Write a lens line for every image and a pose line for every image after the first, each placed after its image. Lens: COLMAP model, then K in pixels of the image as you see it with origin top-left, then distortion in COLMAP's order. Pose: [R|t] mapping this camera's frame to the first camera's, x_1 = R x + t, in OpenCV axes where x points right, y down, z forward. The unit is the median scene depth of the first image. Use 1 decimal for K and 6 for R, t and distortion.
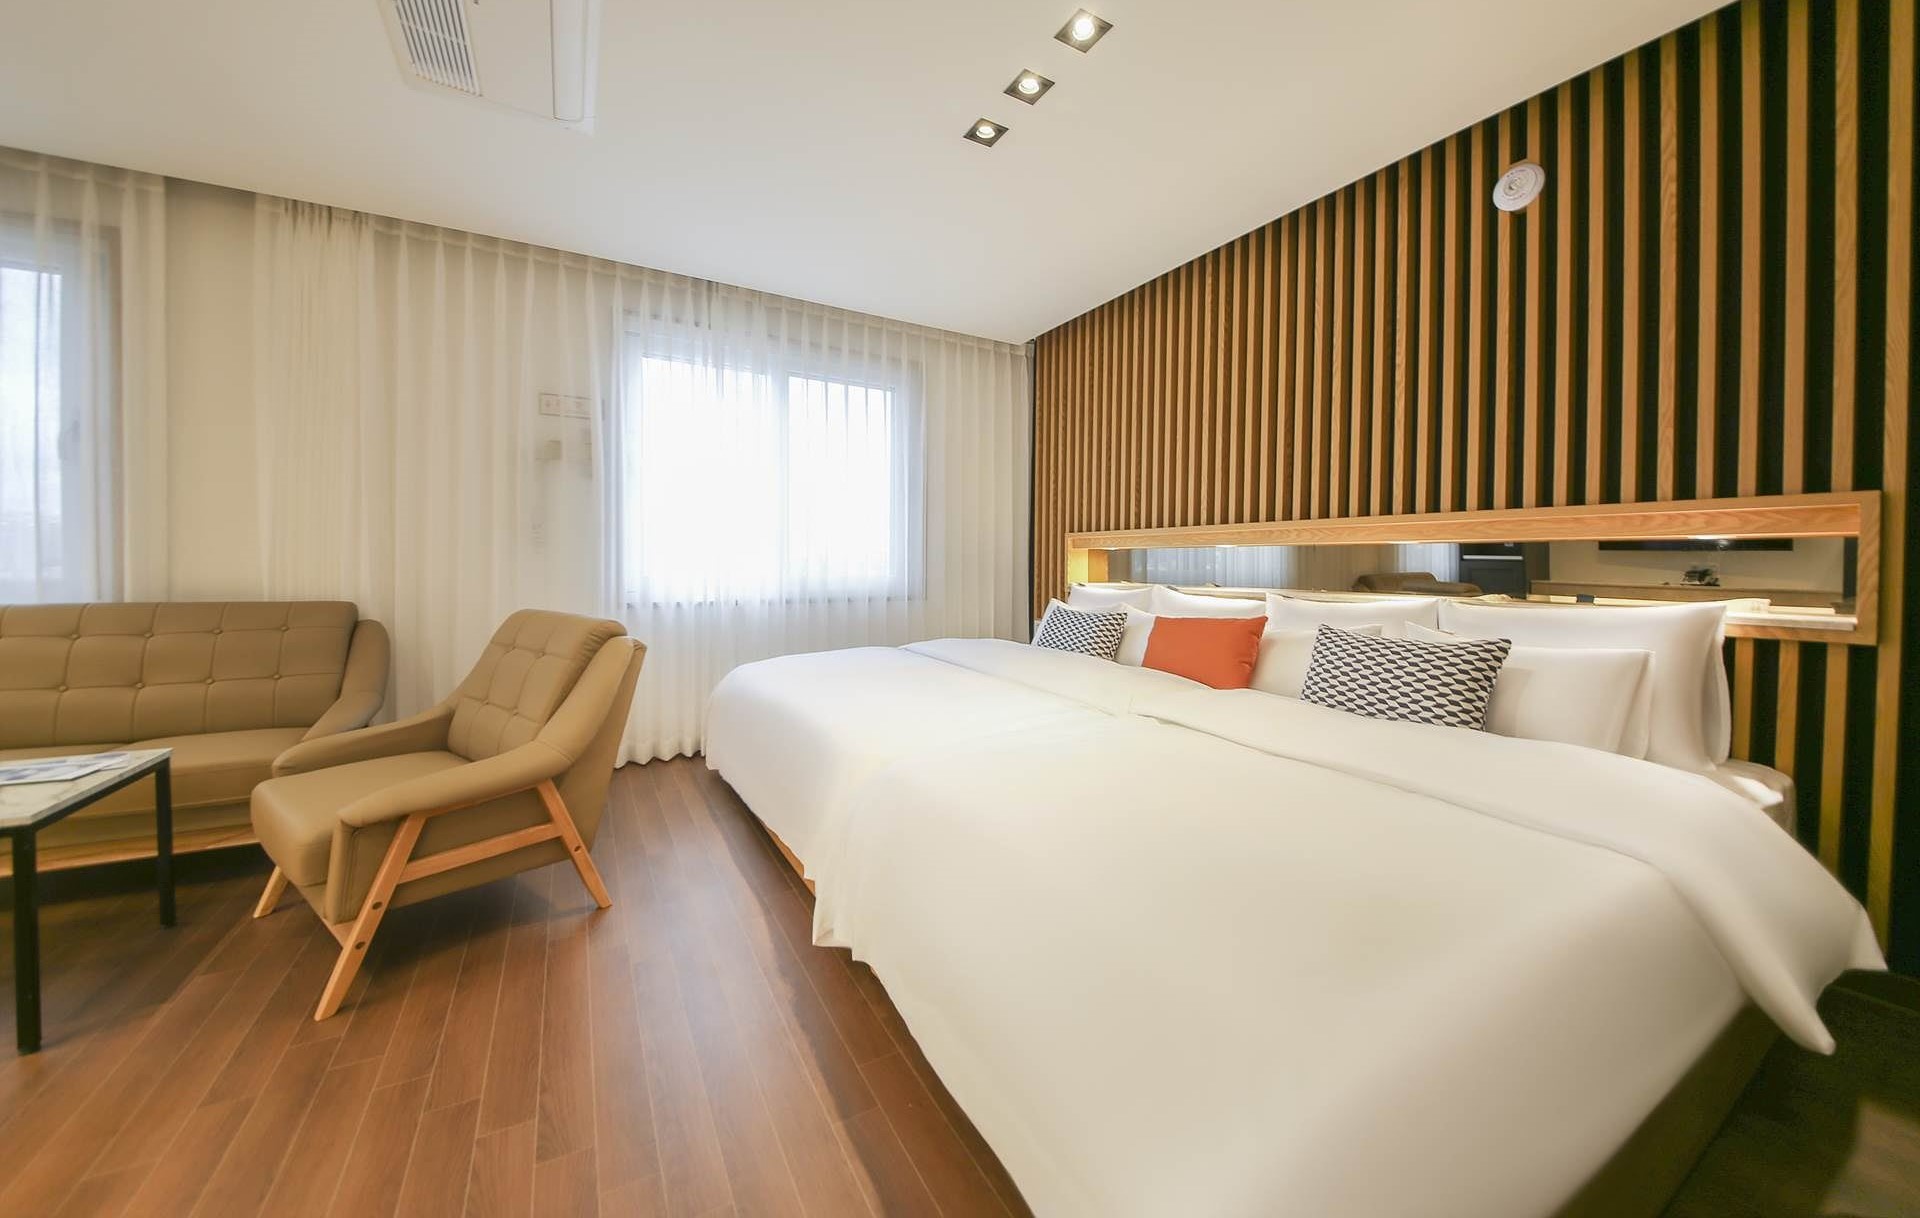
lens RADIAL K [[674.6, 0, 958.7], [0, 674.6, 569.2], [0, 0, 1]] dist [-0.000708, -0.005100]
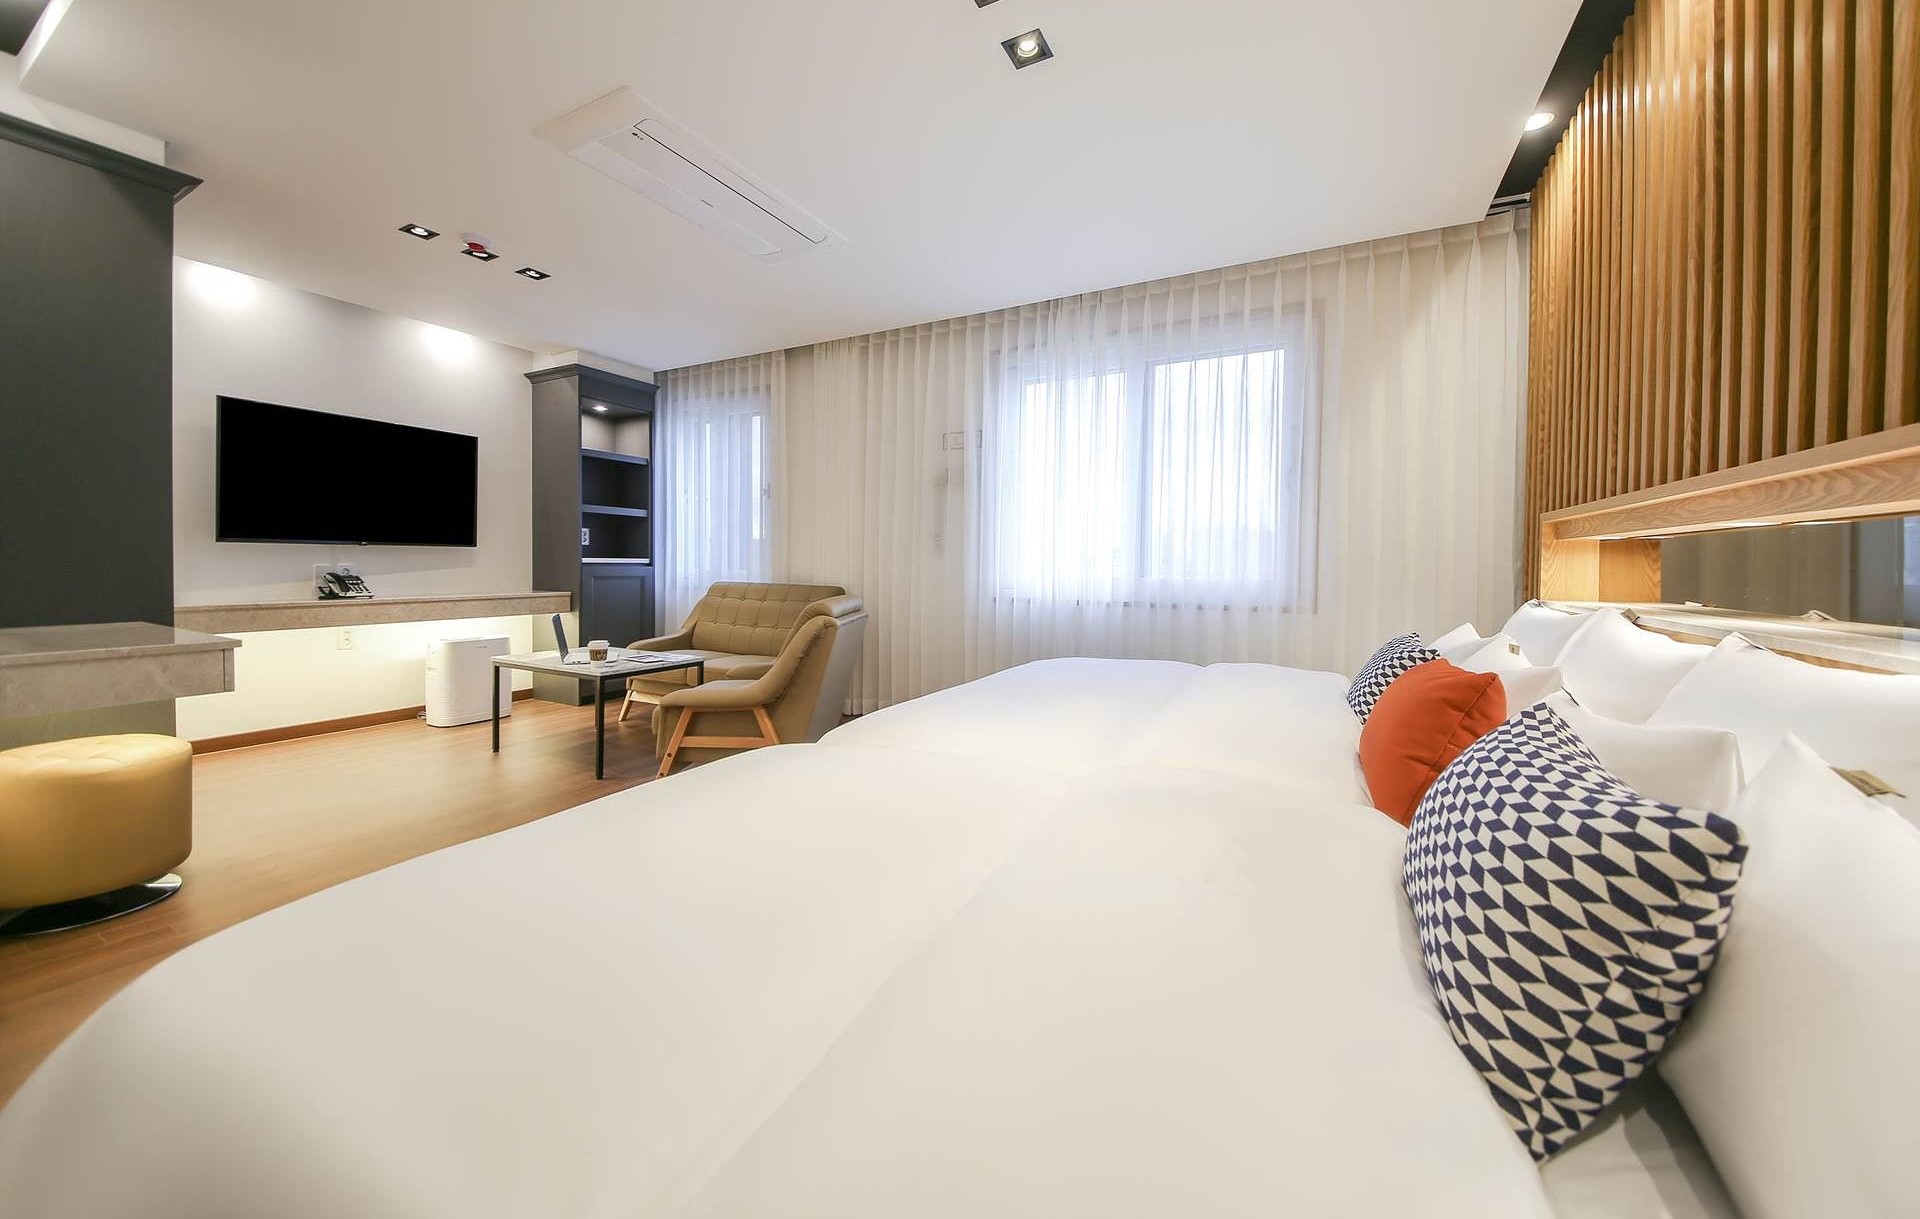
lens RADIAL K [[692.5, 0, 955.8], [0, 692.5, 567.0], [0, 0, 1]] dist [0.071165, -0.000009]
pose [[0.525783, 0.003289, -0.850612, 0.782057], [-0.013215, 0.999903, -0.004302, 0.002704], [0.850516, 0.013503, 0.525776, 0.463563]]
